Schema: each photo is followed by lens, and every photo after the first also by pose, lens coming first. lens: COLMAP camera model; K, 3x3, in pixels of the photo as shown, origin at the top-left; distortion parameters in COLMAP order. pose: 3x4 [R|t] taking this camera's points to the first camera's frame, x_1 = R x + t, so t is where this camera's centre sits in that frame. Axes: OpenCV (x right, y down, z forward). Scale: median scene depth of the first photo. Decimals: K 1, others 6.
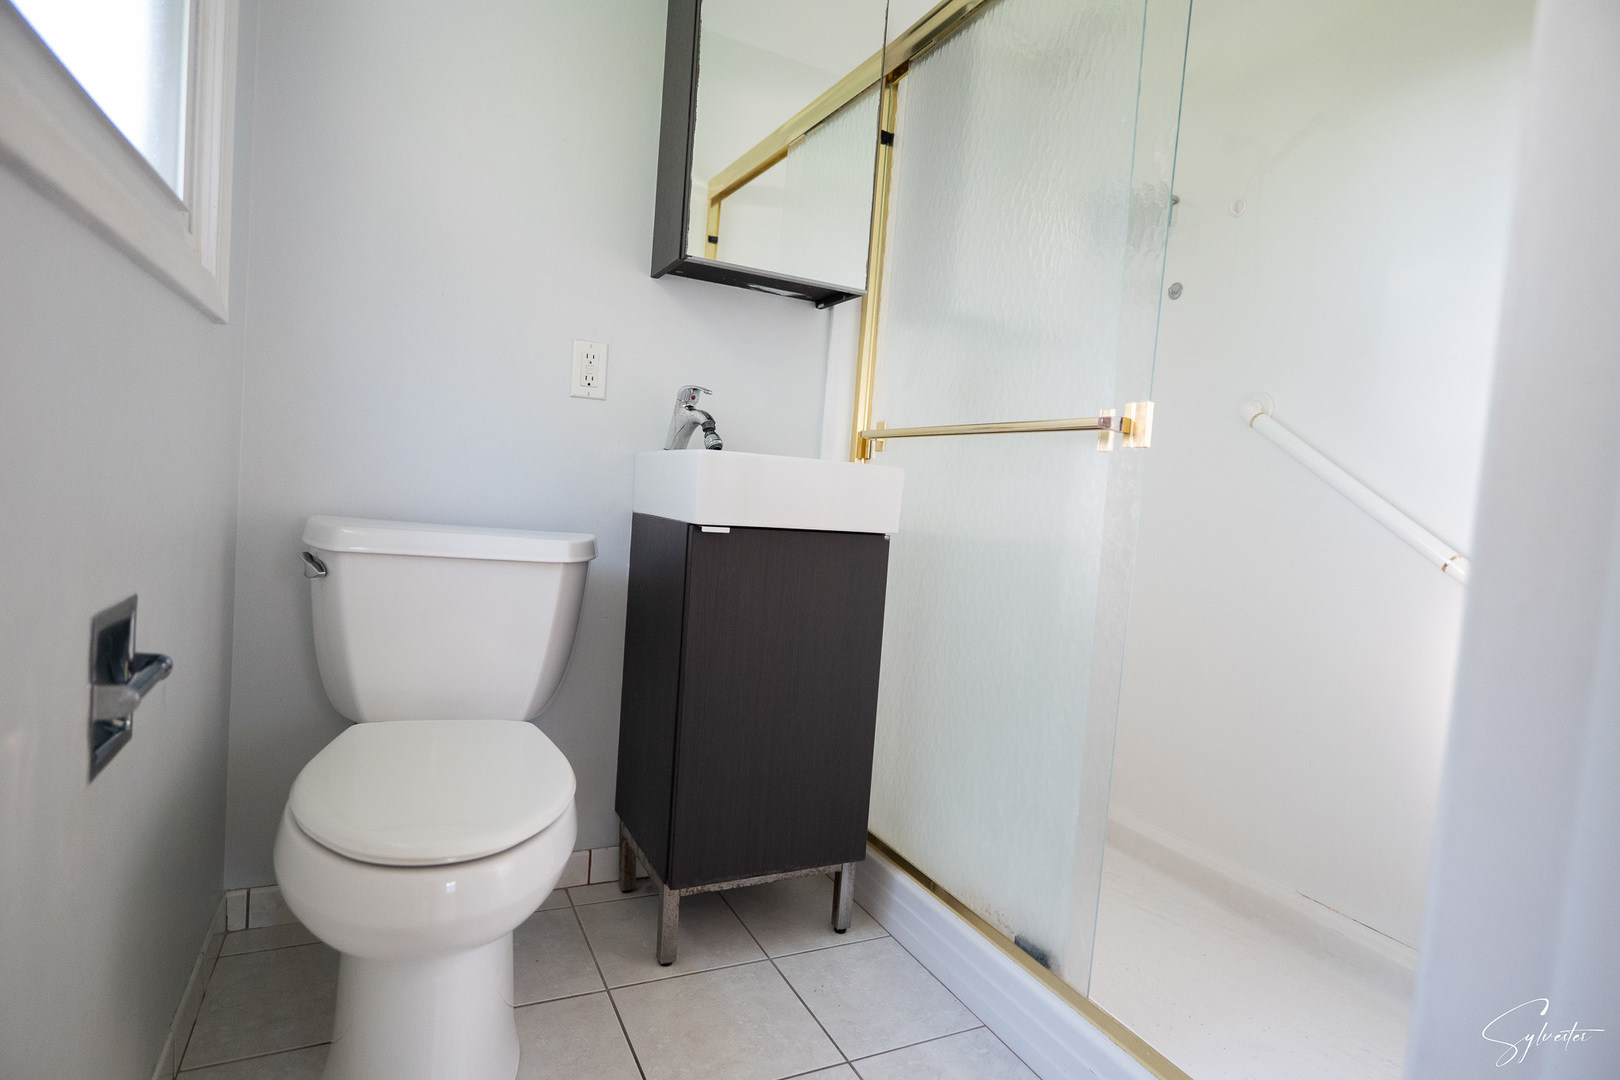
lens RADIAL K [[845.4, 0, 814.8], [0, 845.4, 542.7], [0, 0, 1]] dist [-0.024342, 0.021258]
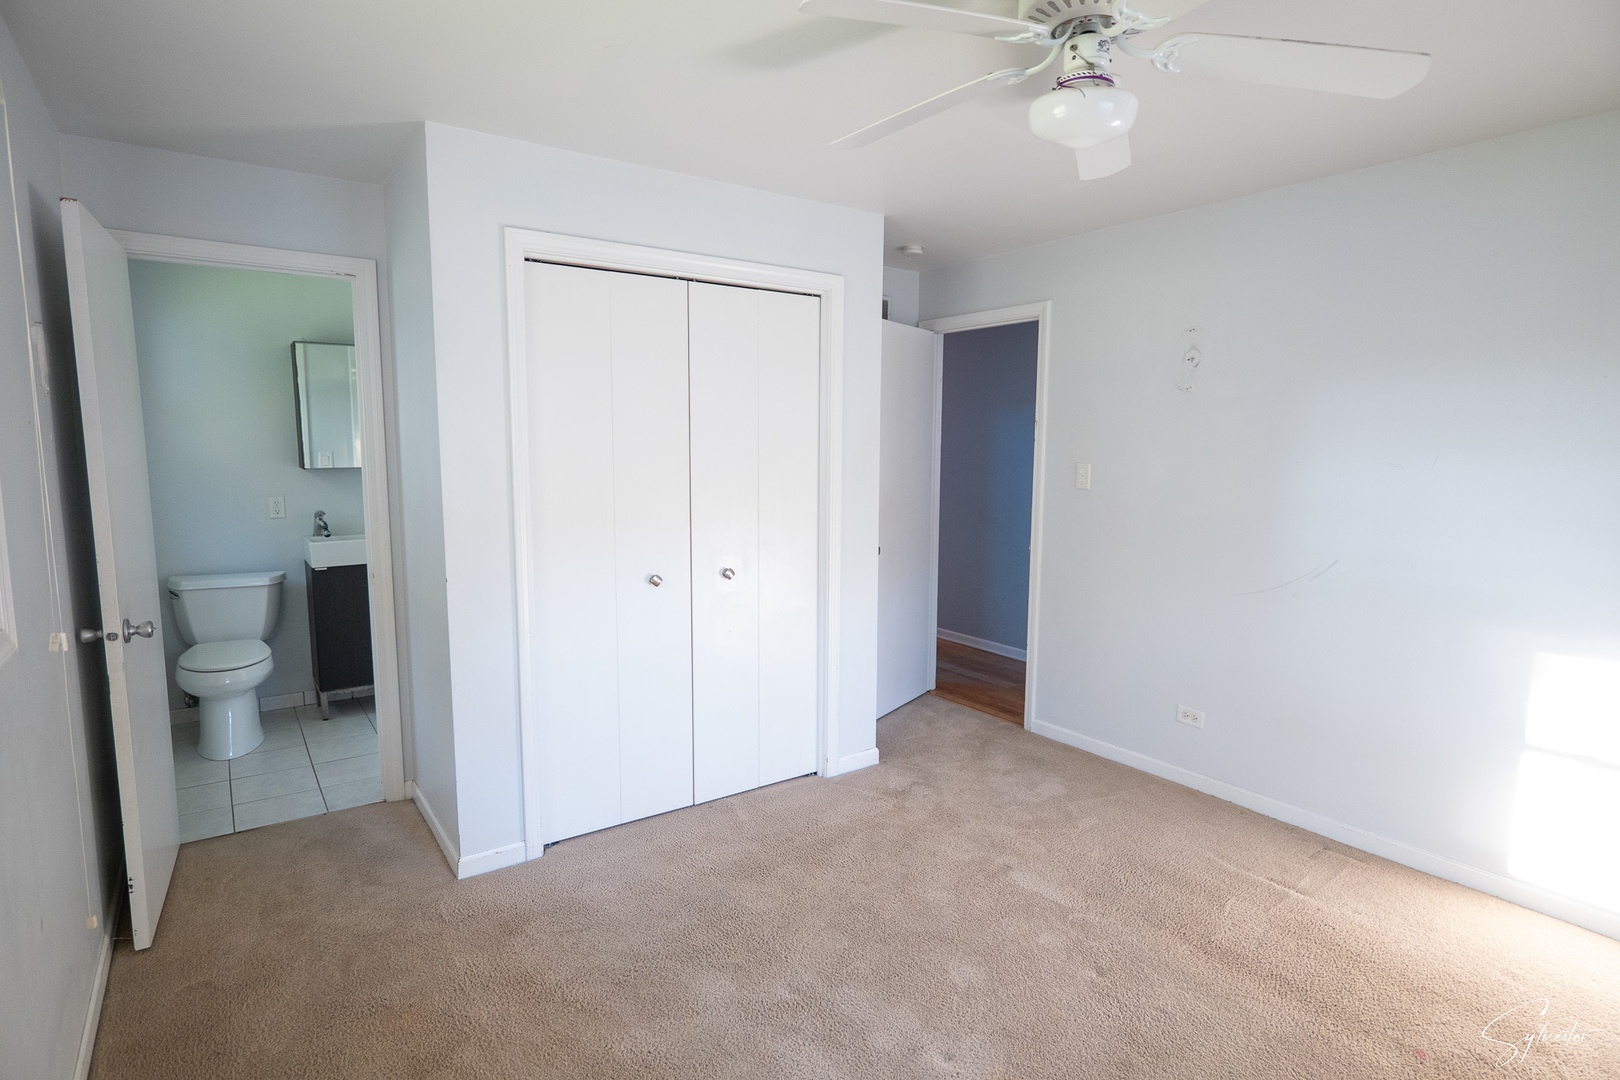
lens RADIAL K [[845.4, 0, 814.8], [0, 845.4, 542.7], [0, 0, 1]] dist [-0.024342, 0.021258]
pose [[0.984288, -0.086639, 0.153854, 1.078589], [0.076396, 0.994525, 0.071295, -0.174972], [-0.159188, -0.058421, 0.985518, -2.053190]]
